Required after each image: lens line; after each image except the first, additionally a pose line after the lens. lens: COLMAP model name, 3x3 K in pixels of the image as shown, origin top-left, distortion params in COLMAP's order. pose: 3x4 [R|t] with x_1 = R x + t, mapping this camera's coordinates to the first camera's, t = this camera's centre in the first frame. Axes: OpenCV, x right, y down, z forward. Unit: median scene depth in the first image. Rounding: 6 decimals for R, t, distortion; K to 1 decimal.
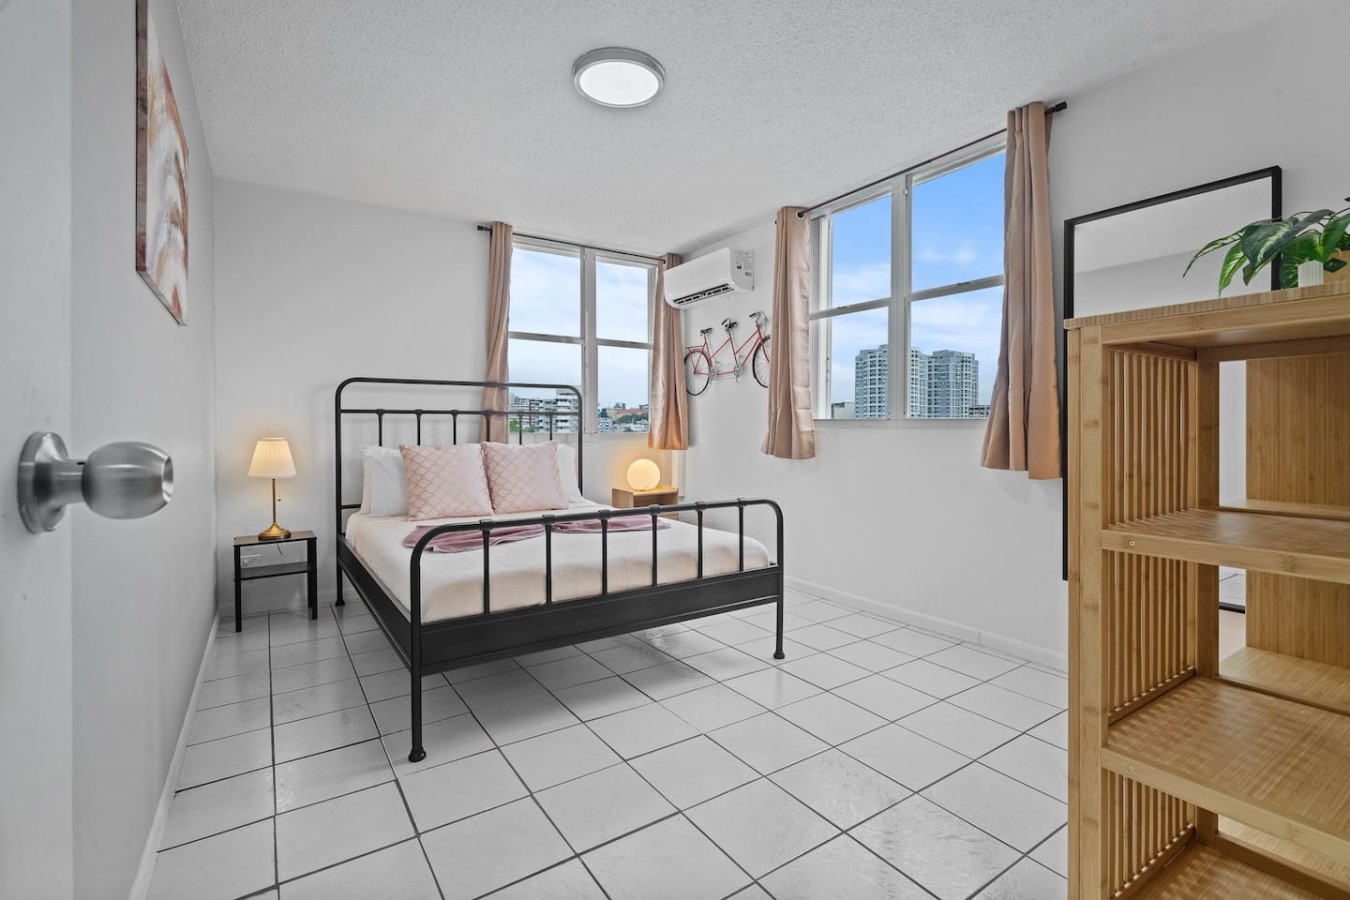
lens RADIAL K [[612.8, 0, 676.4], [0, 612.8, 436.3], [0, 0, 1]] dist [0.000860, 0.000473]
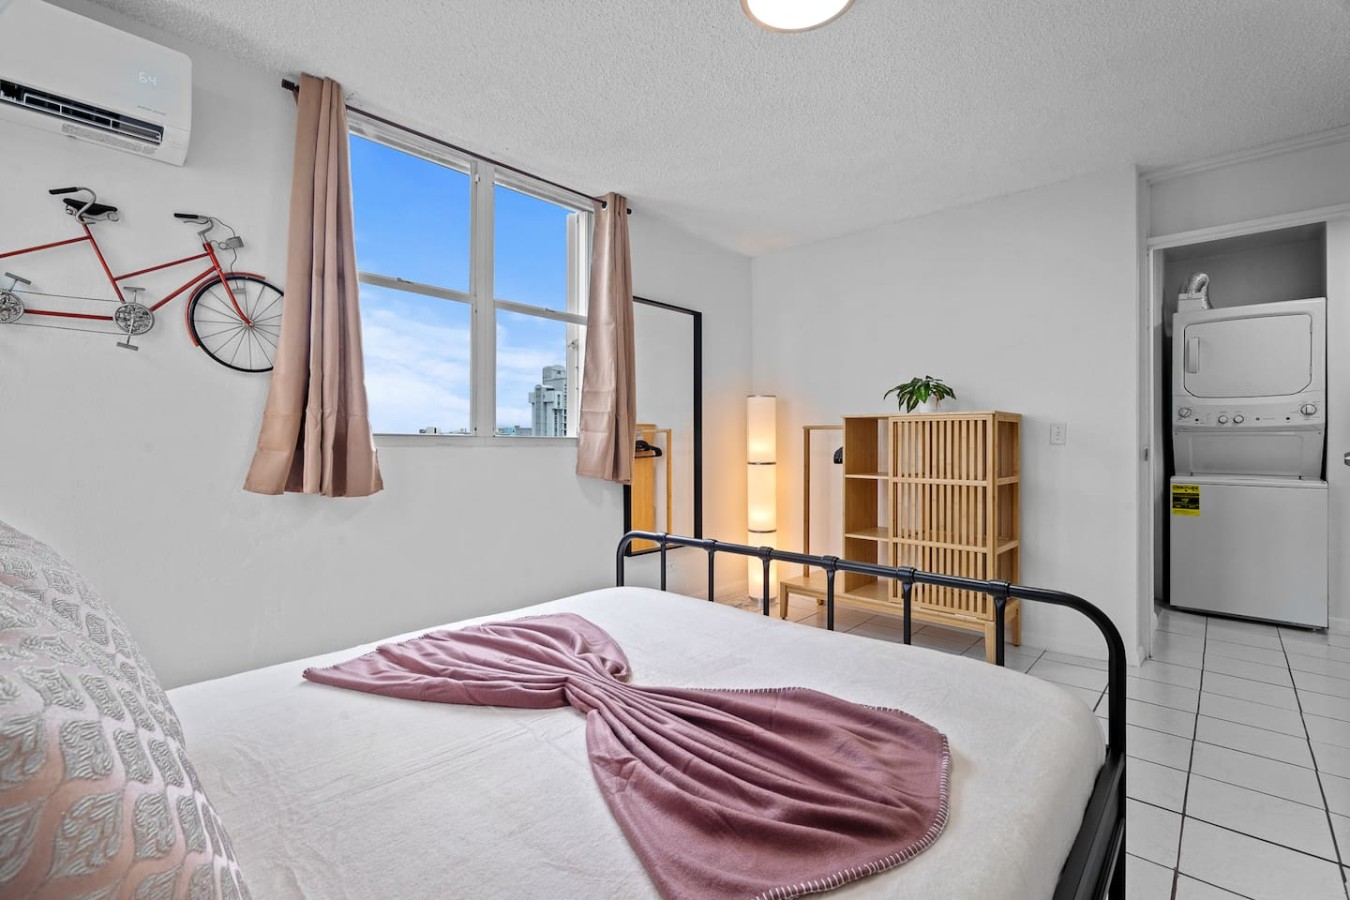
lens RADIAL K [[612.8, 0, 676.4], [0, 612.8, 436.3], [0, 0, 1]] dist [0.000860, 0.000473]
pose [[-0.232943, -0.003829, 0.972483, -0.447334], [0.000066, 0.999992, 0.003954, -0.024434], [-0.972490, 0.000985, -0.232941, 0.741651]]
